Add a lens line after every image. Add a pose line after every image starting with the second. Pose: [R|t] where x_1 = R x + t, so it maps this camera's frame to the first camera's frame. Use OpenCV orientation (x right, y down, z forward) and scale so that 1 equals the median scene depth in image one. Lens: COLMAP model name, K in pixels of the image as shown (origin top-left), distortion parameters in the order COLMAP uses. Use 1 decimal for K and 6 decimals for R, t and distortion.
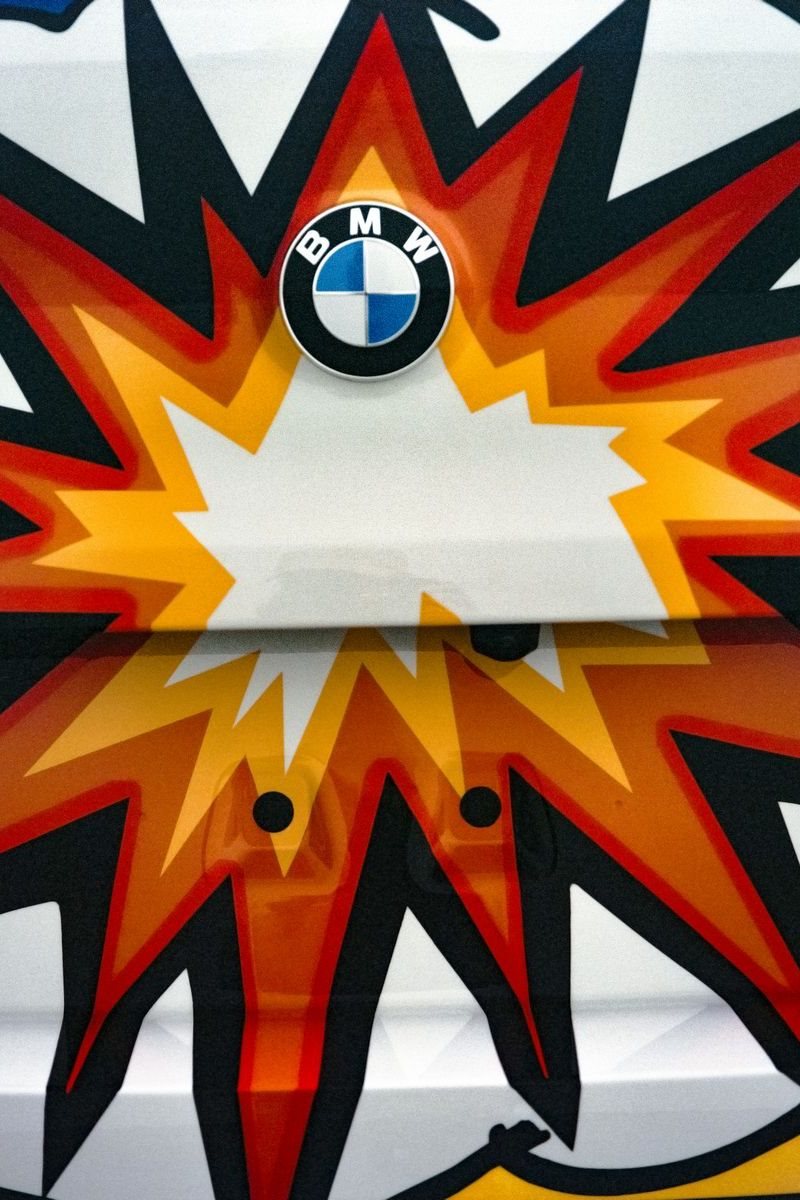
lens RADIAL K [[1290.4, 0, 400.0], [0, 1290.4, 600.0], [0, 0, 1]] dist [-0.005180, -0.013639]
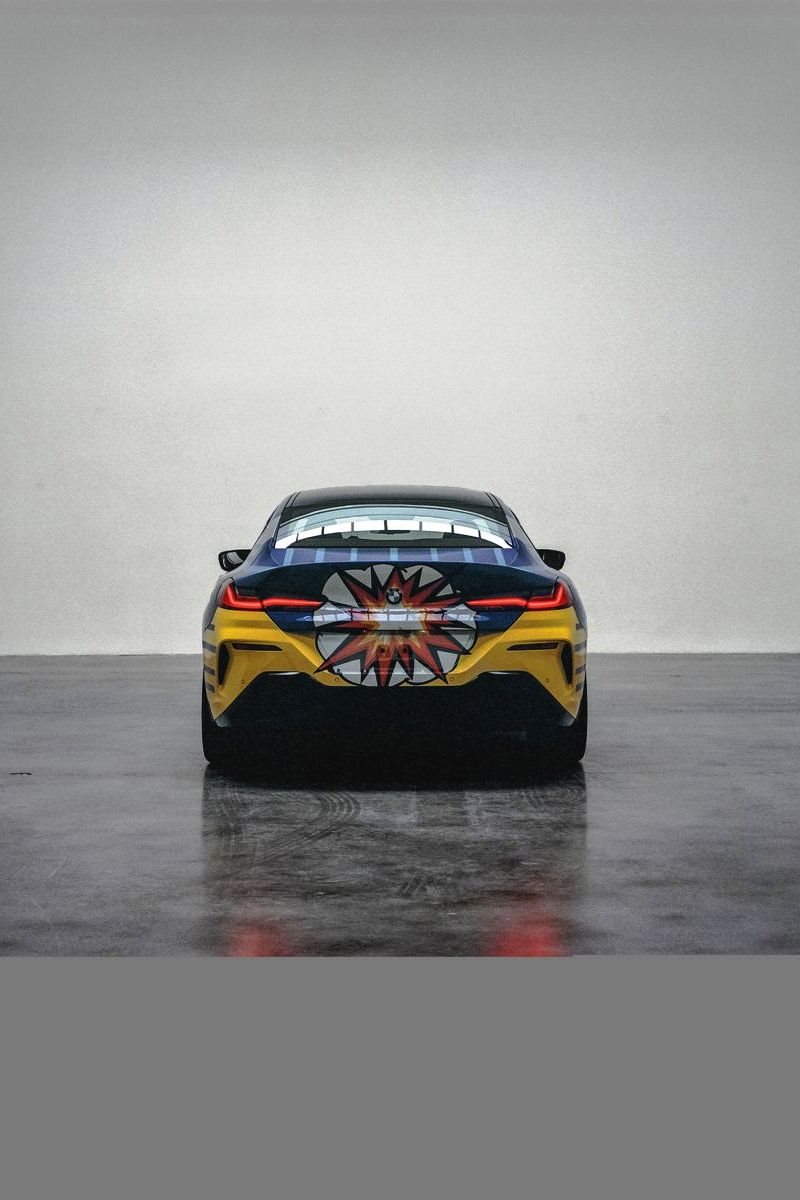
lens RADIAL K [[1290.4, 0, 400.0], [0, 1290.4, 600.0], [0, 0, 1]] dist [-0.005180, -0.013639]
pose [[0.999756, 0.020411, -0.008396, 0.102872], [-0.021250, 0.992977, -0.116384, 0.933782], [0.005961, 0.116534, 0.993169, -8.761323]]
